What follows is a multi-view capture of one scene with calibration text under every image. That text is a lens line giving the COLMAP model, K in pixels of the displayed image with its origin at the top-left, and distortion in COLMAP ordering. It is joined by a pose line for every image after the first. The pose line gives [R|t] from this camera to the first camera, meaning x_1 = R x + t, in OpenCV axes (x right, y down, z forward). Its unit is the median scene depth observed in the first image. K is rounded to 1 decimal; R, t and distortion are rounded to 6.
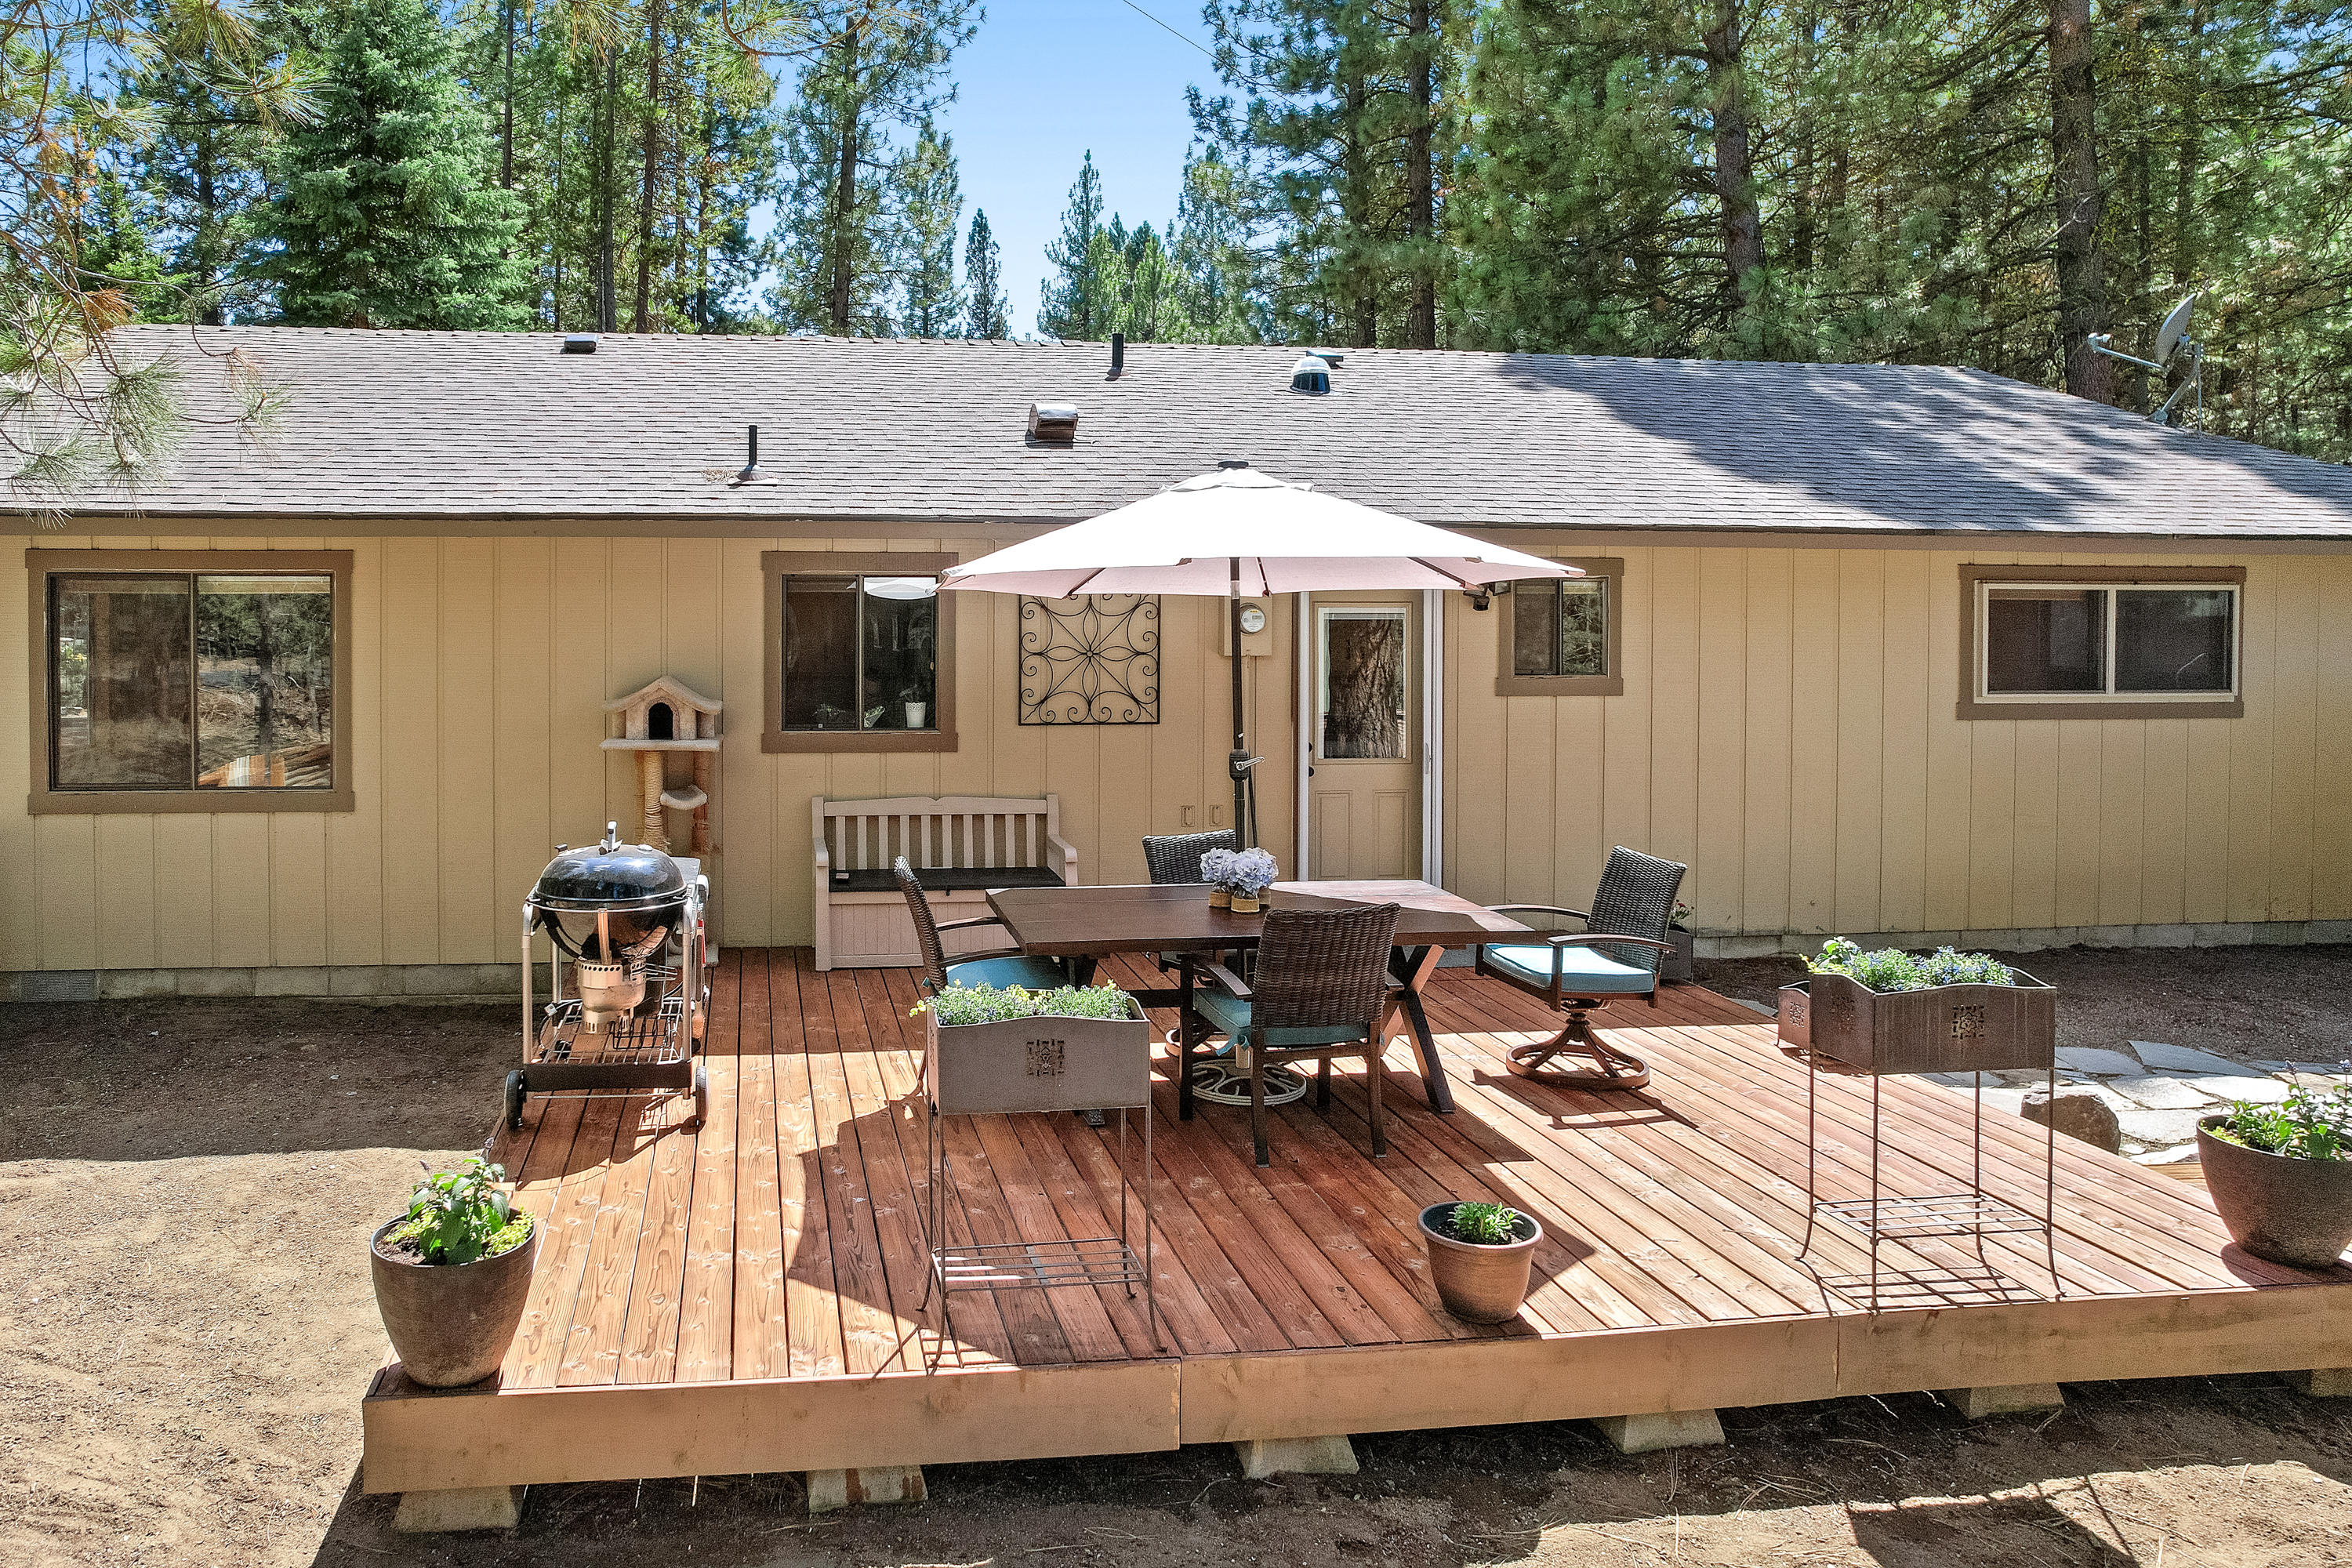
lens RADIAL K [[1588.2, 0, 1176.0], [0, 1588.2, 784.0], [0, 0, 1]] dist [-0.044378, -0.000429]
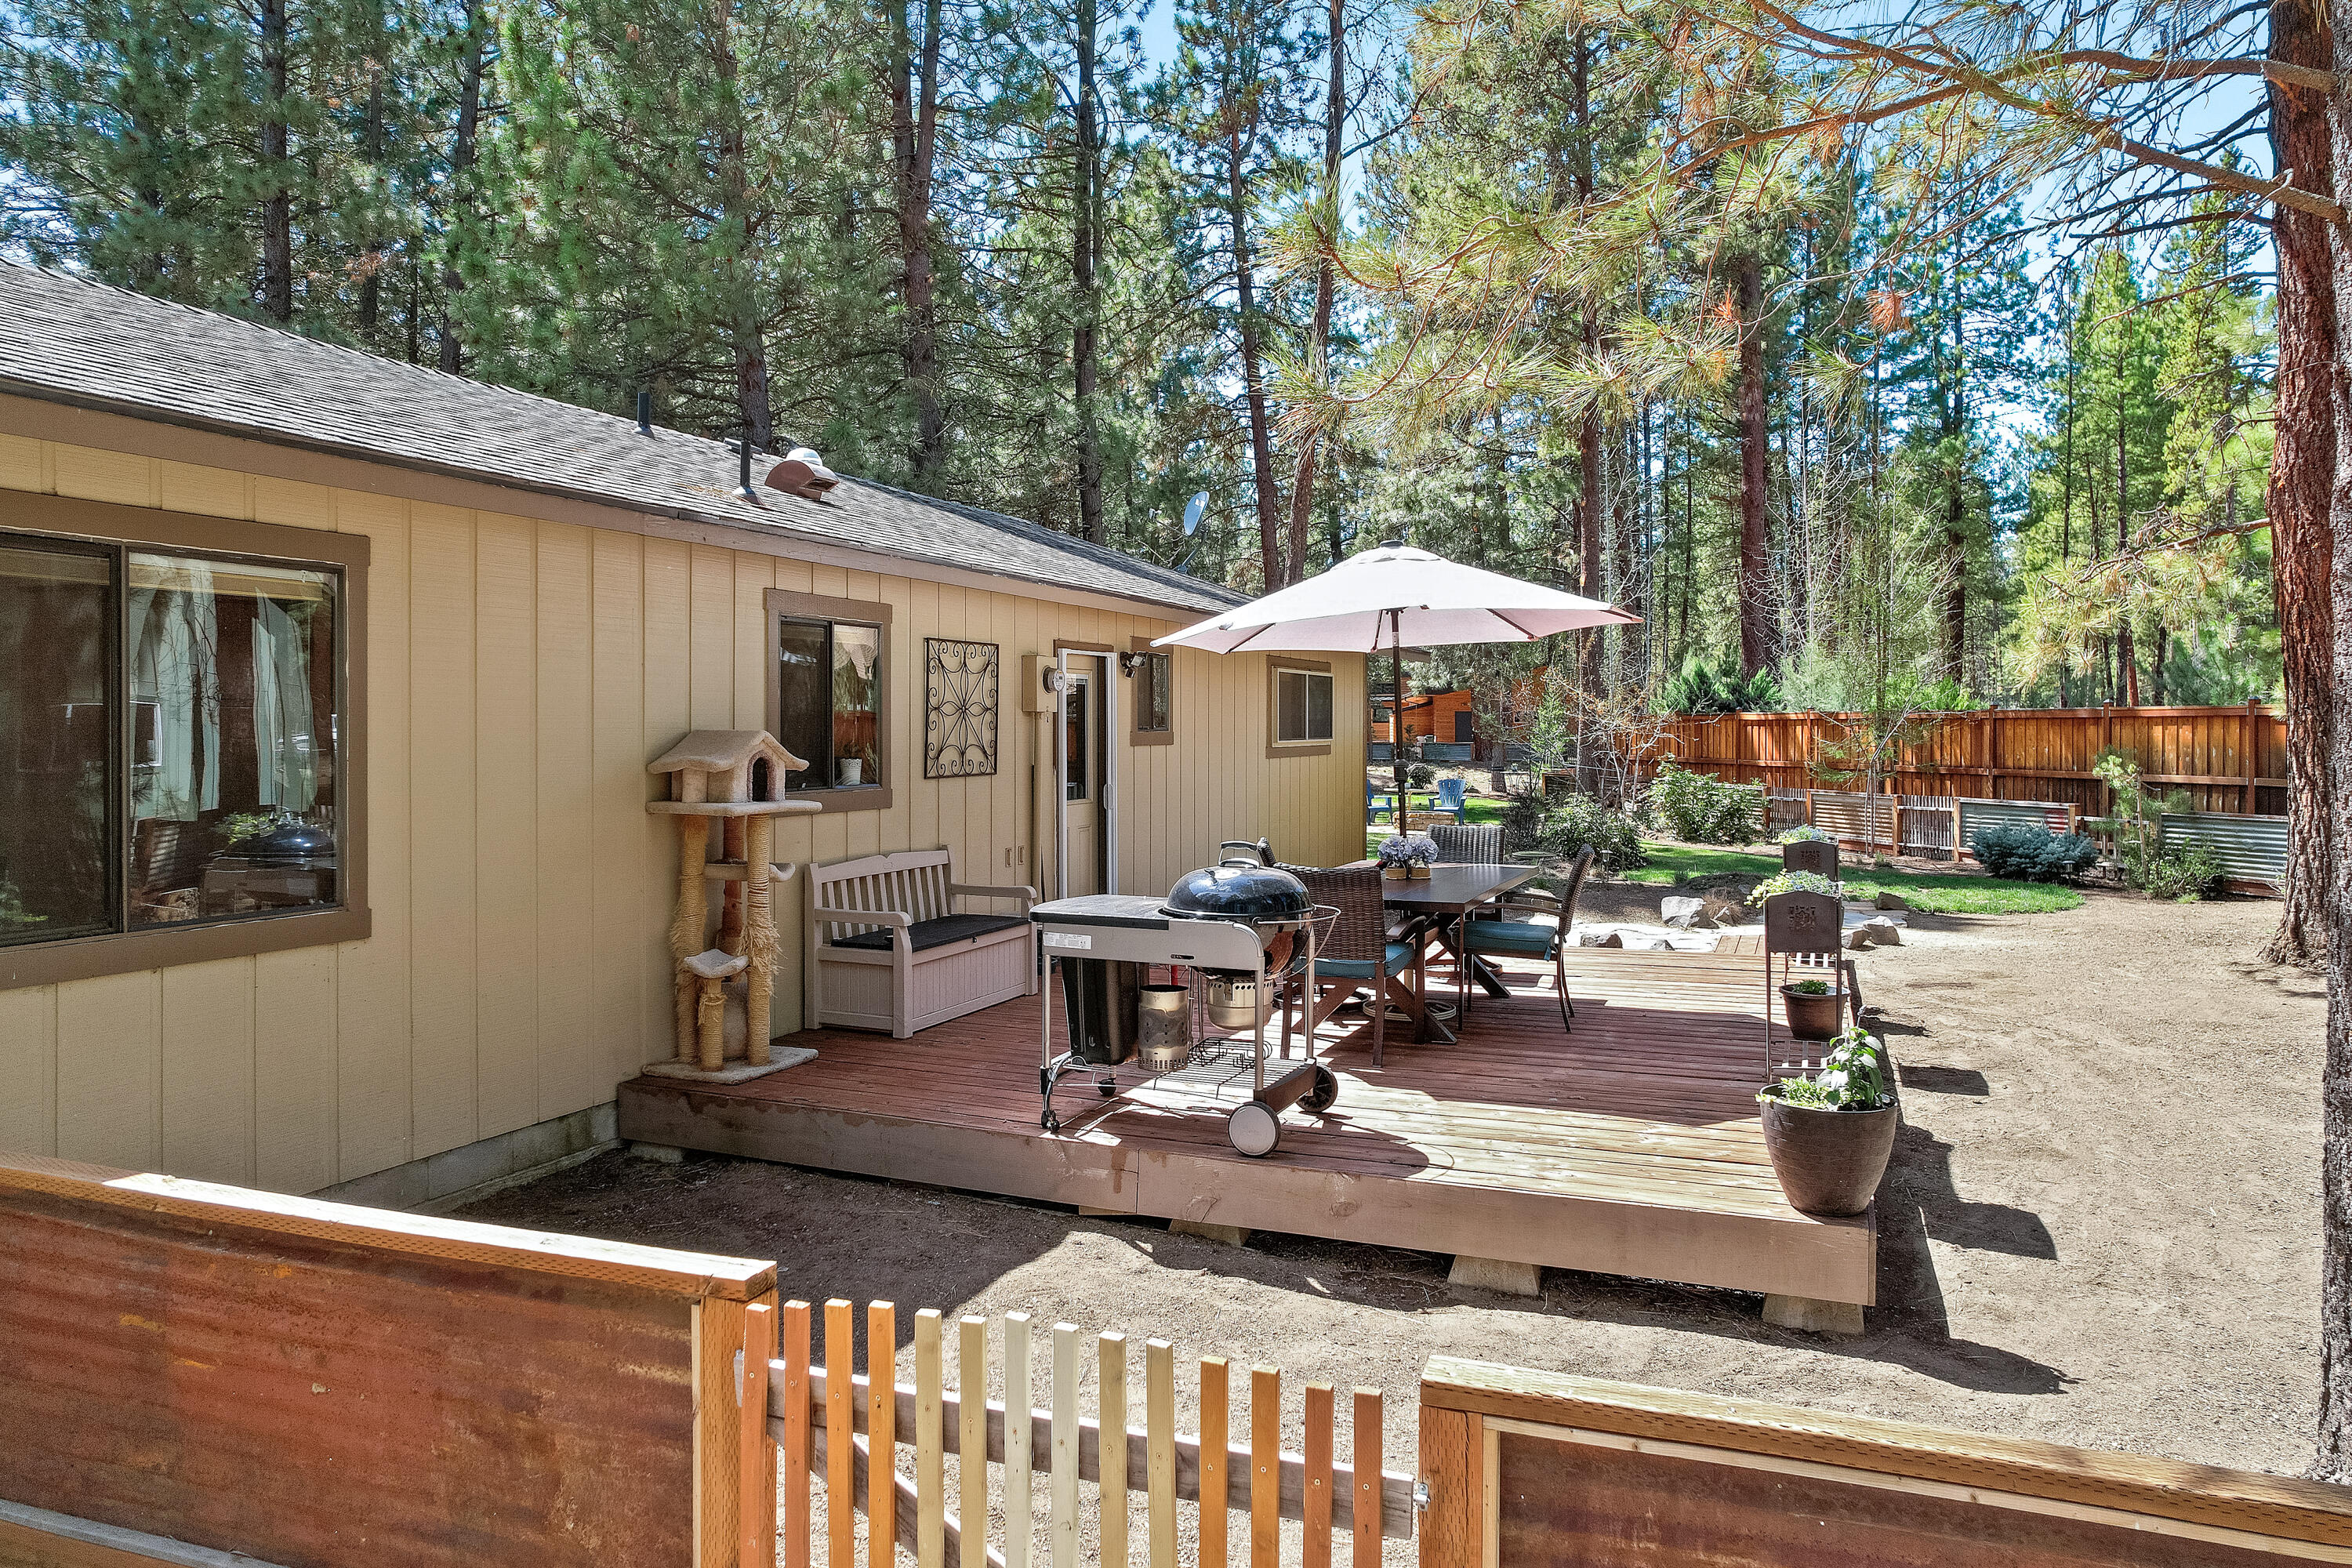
lens RADIAL K [[1588.2, 0, 1176.0], [0, 1588.2, 784.0], [0, 0, 1]] dist [-0.044378, -0.000429]
pose [[0.477793, -0.025739, 0.878095, -0.913478], [0.005164, 0.999636, 0.026492, -0.060695], [-0.878457, -0.008123, 0.477752, 0.387219]]
